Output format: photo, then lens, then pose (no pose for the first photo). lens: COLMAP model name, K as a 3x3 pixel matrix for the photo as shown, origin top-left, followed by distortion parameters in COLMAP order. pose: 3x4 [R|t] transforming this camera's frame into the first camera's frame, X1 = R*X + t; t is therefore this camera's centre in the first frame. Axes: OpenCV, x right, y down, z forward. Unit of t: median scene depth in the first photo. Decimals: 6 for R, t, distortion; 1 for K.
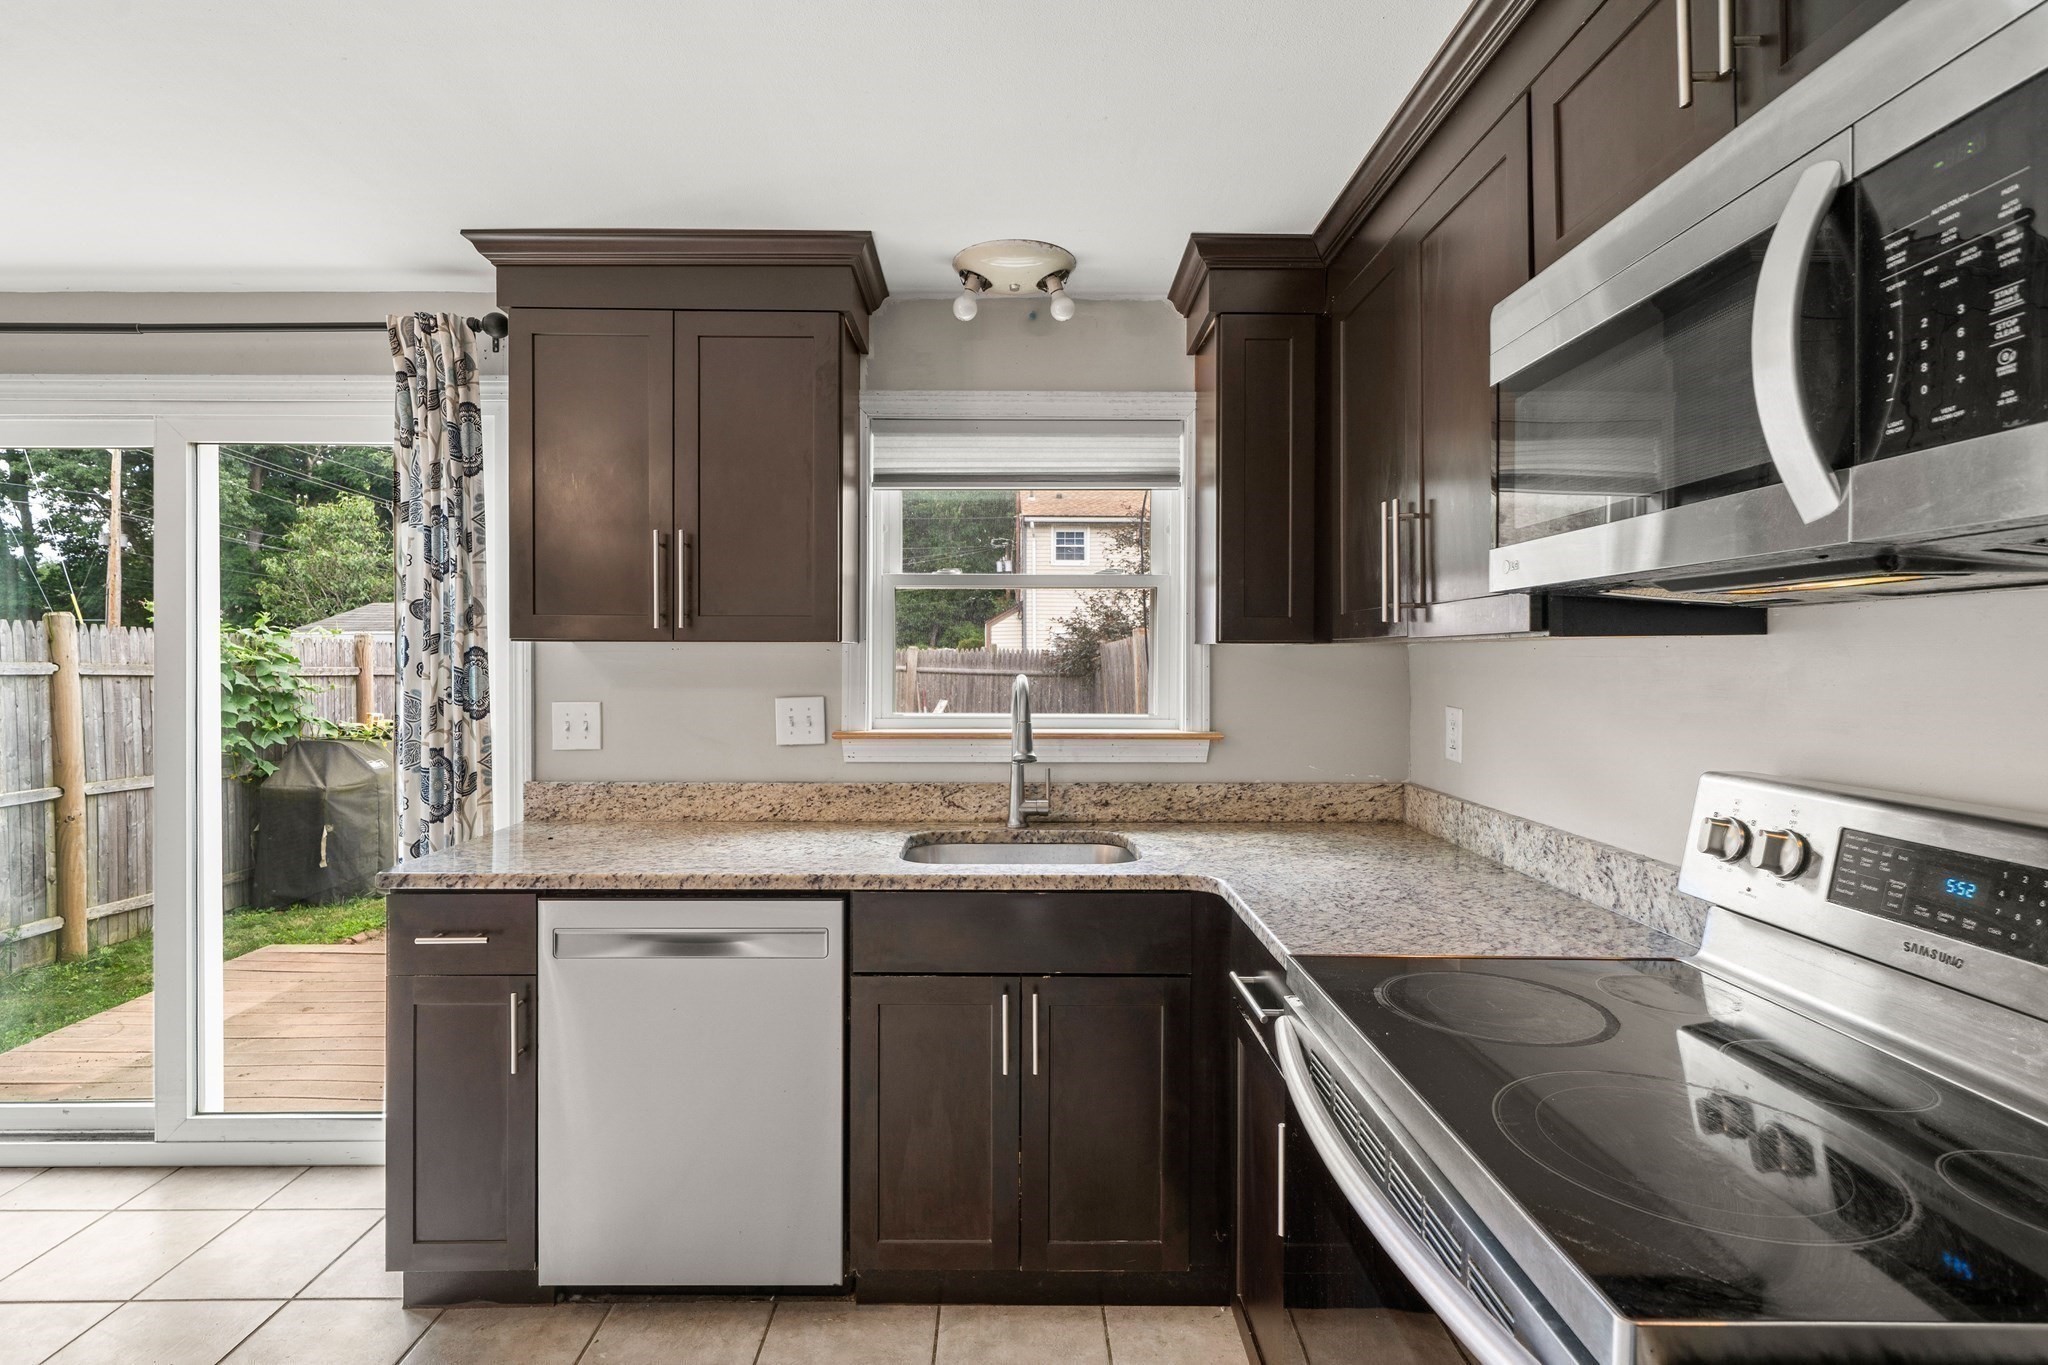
lens RADIAL K [[974.6, 0, 1015.9], [0, 974.6, 660.3], [0, 0, 1]] dist [-0.000085, -0.000202]
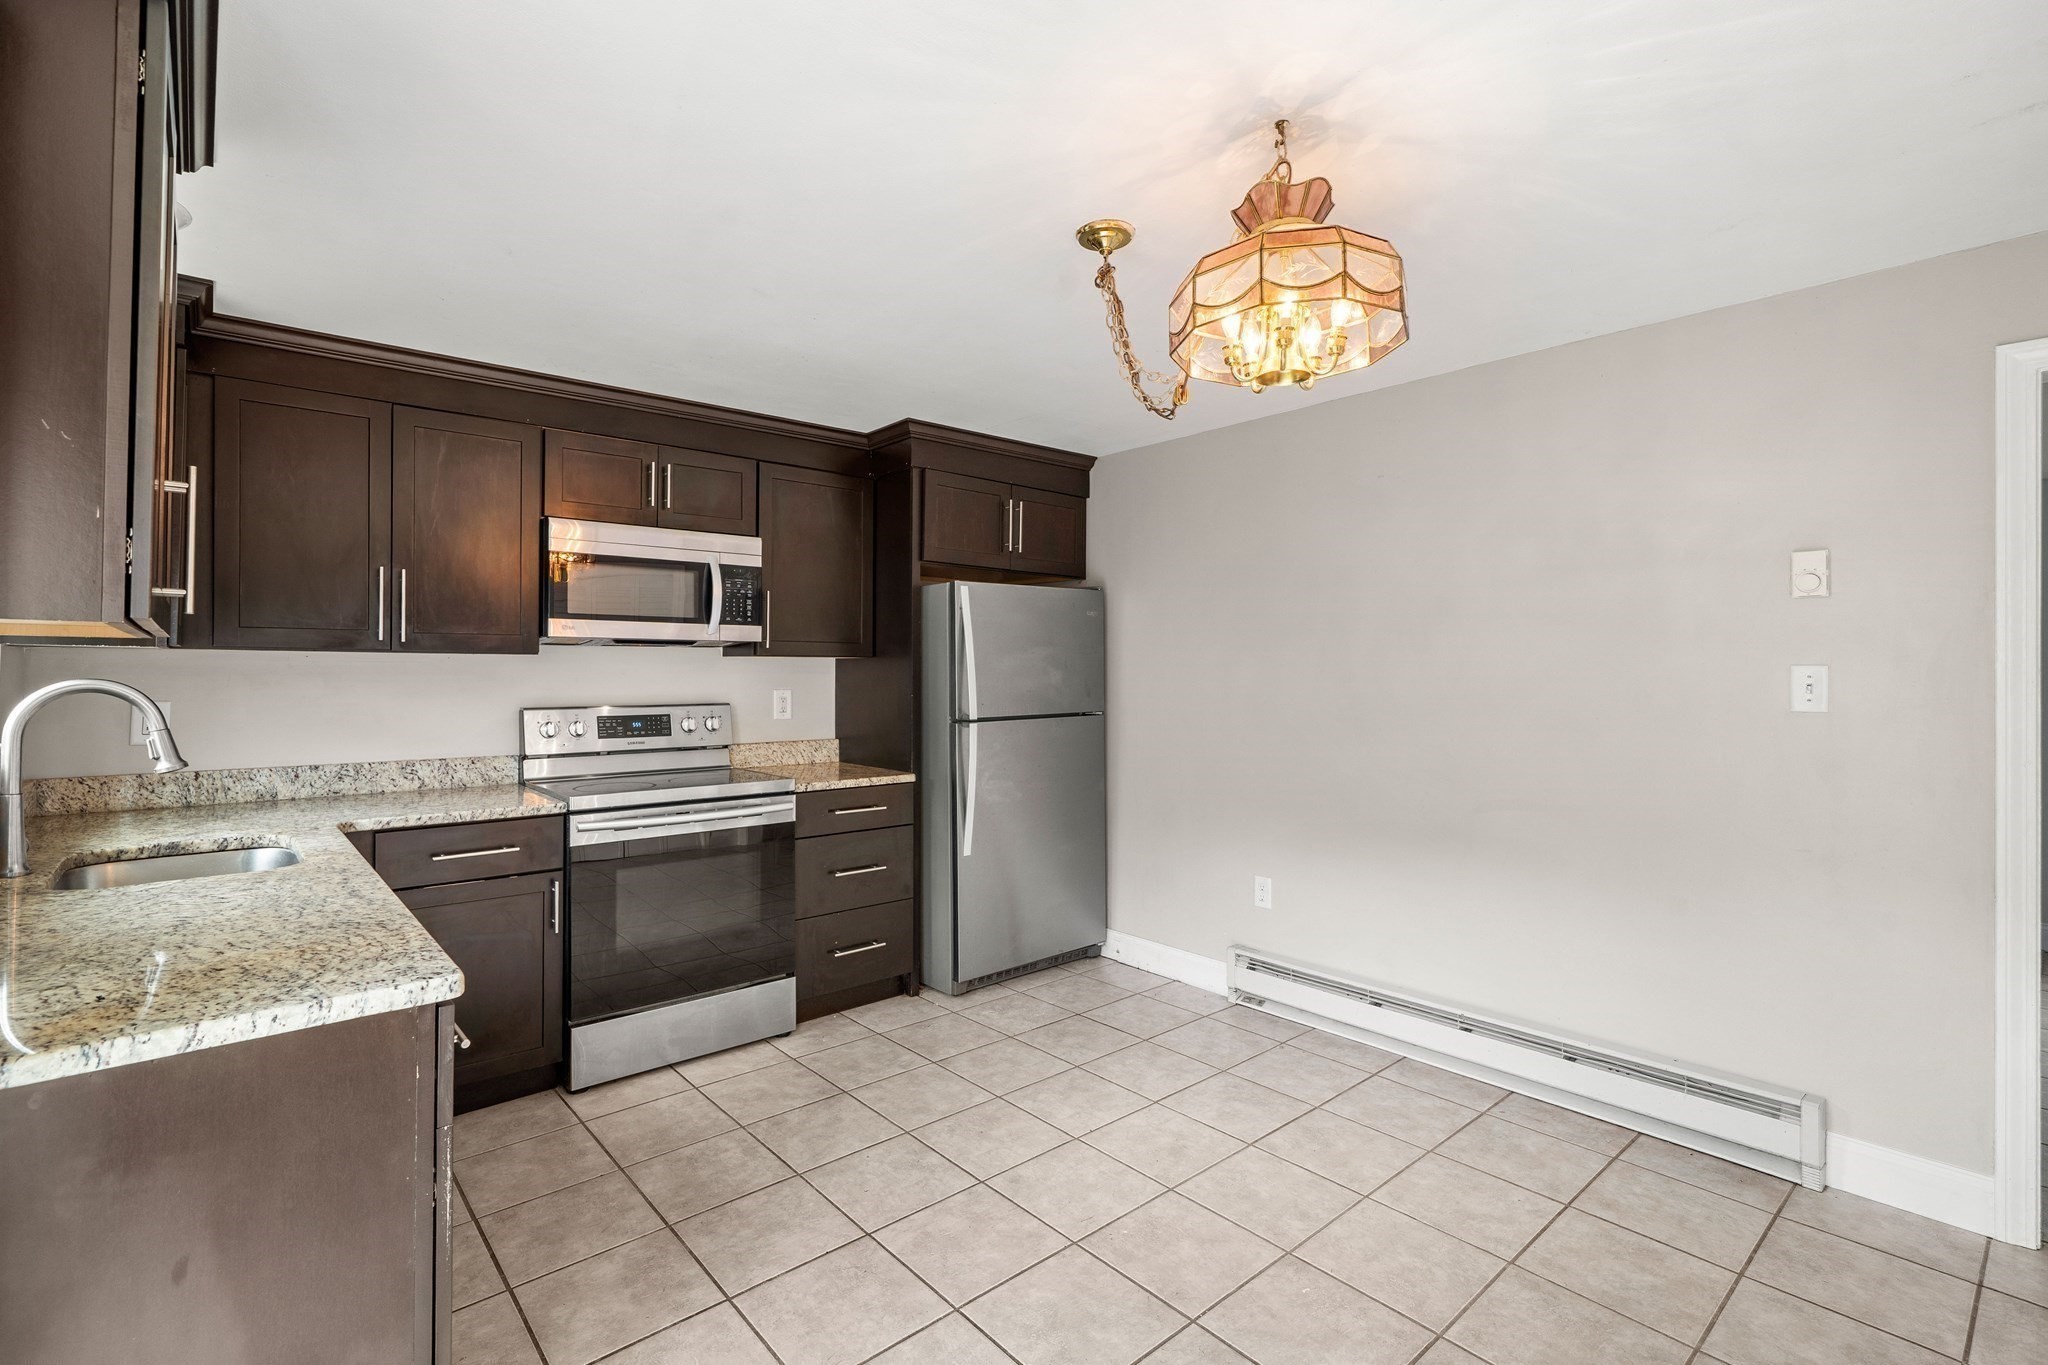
lens RADIAL K [[934.8, 0, 1011.4], [0, 934.8, 668.3], [0, 0, 1]] dist [-0.000054, -0.000077]
pose [[-0.644347, -0.002948, 0.764728, -1.109786], [-0.003763, 0.999993, 0.000684, 0.002017], [-0.764724, -0.002437, -0.644353, 0.892816]]
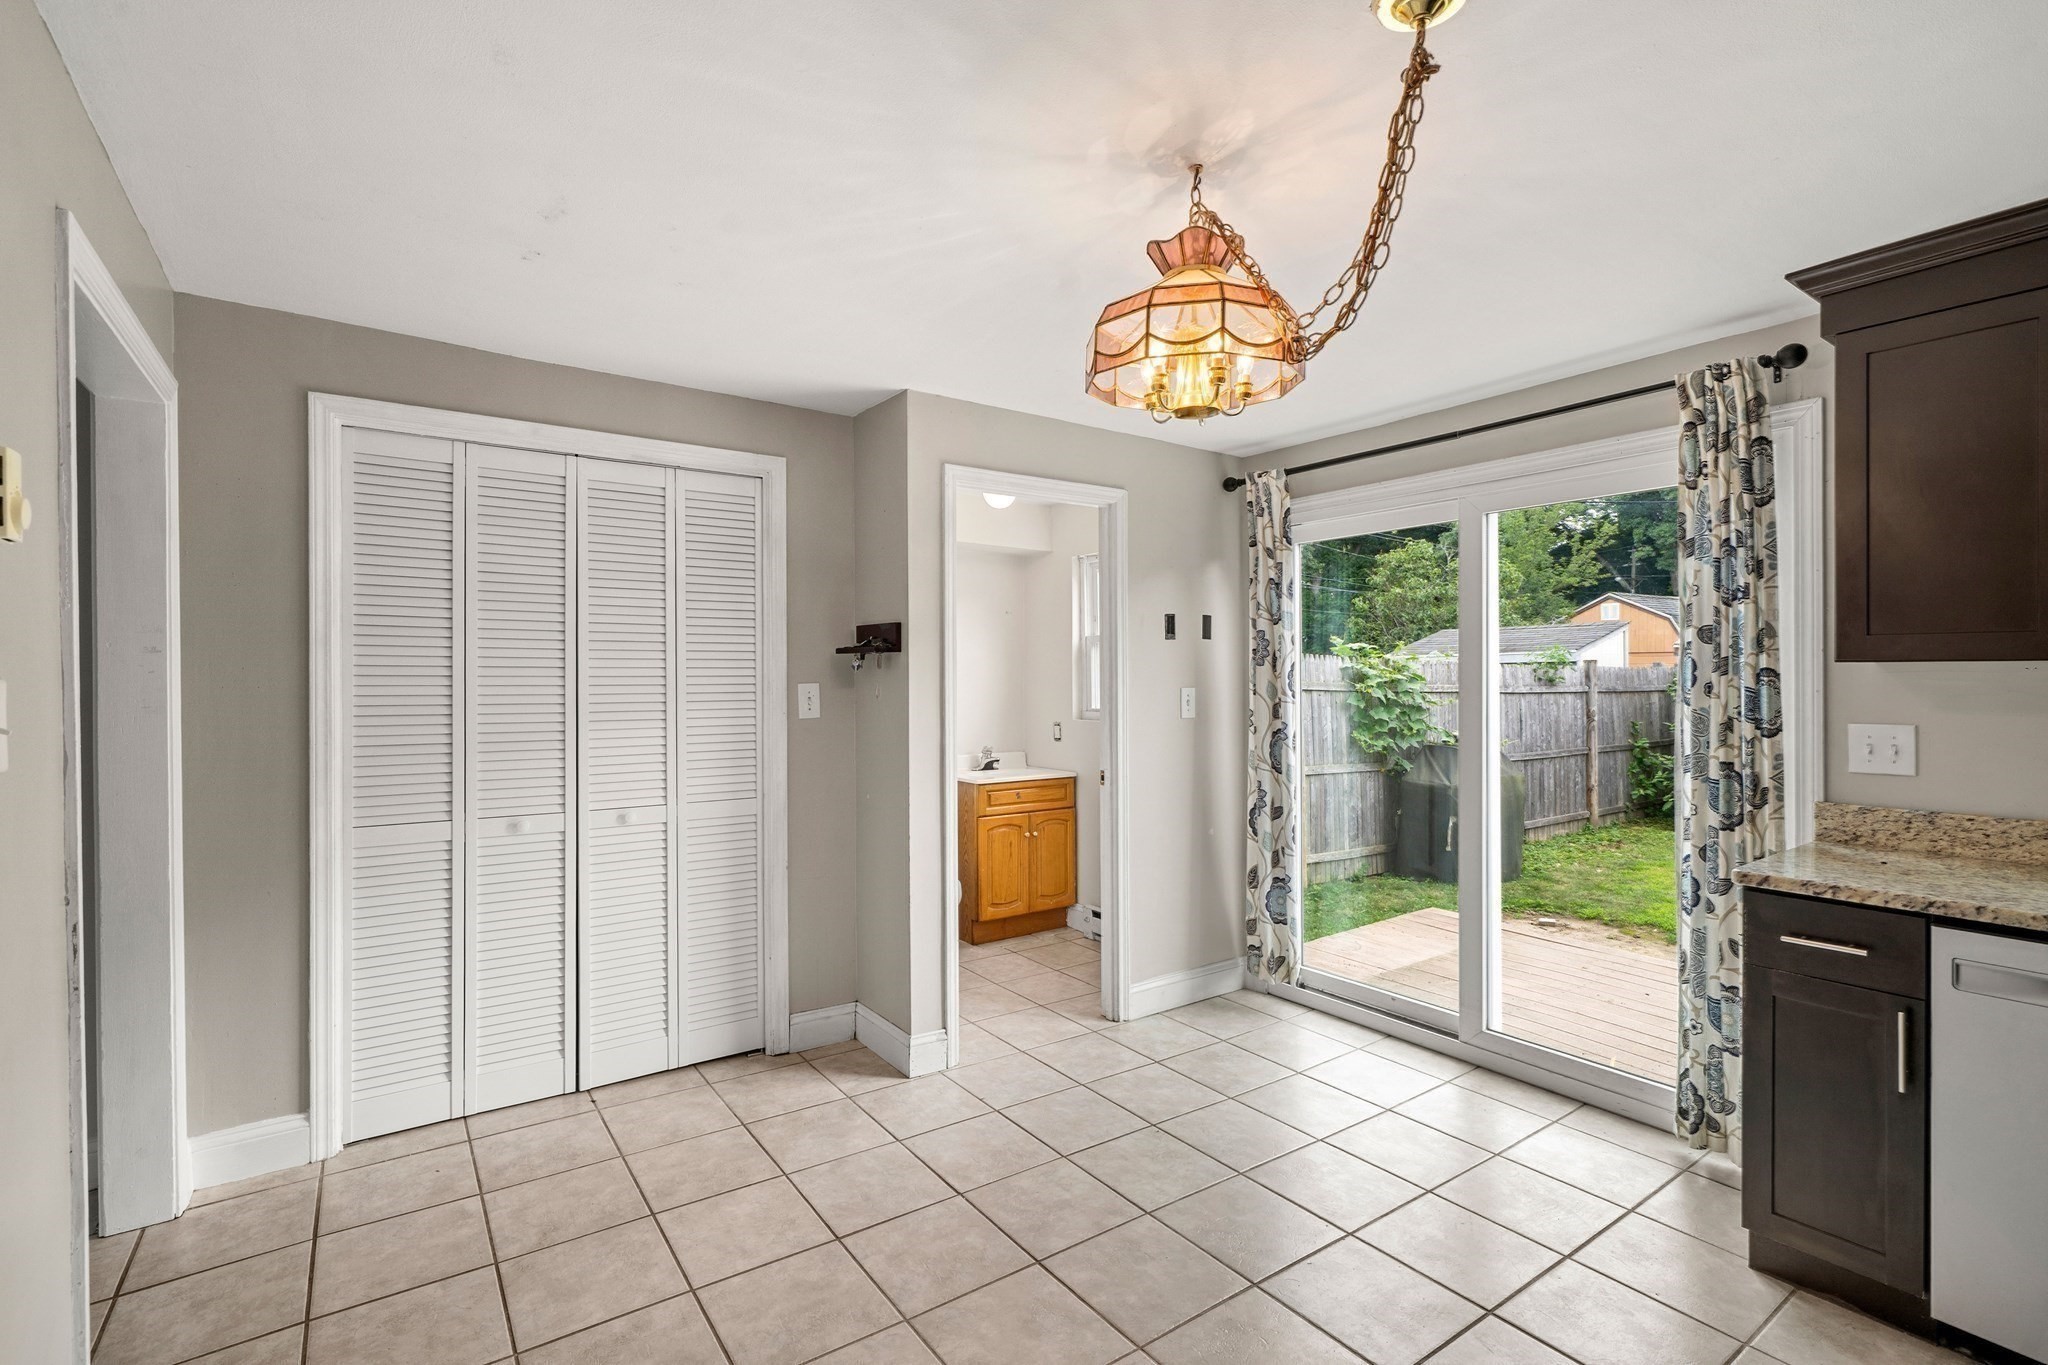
lens RADIAL K [[922.4, 0, 1015.1], [0, 922.4, 677.9], [0, 0, 1]] dist [-0.000838, -0.000132]
pose [[0.564452, -0.000973, -0.825465, -0.193200], [0.000536, 1.000000, -0.000812, -0.002824], [0.825466, 0.000016, 0.564452, -0.229924]]
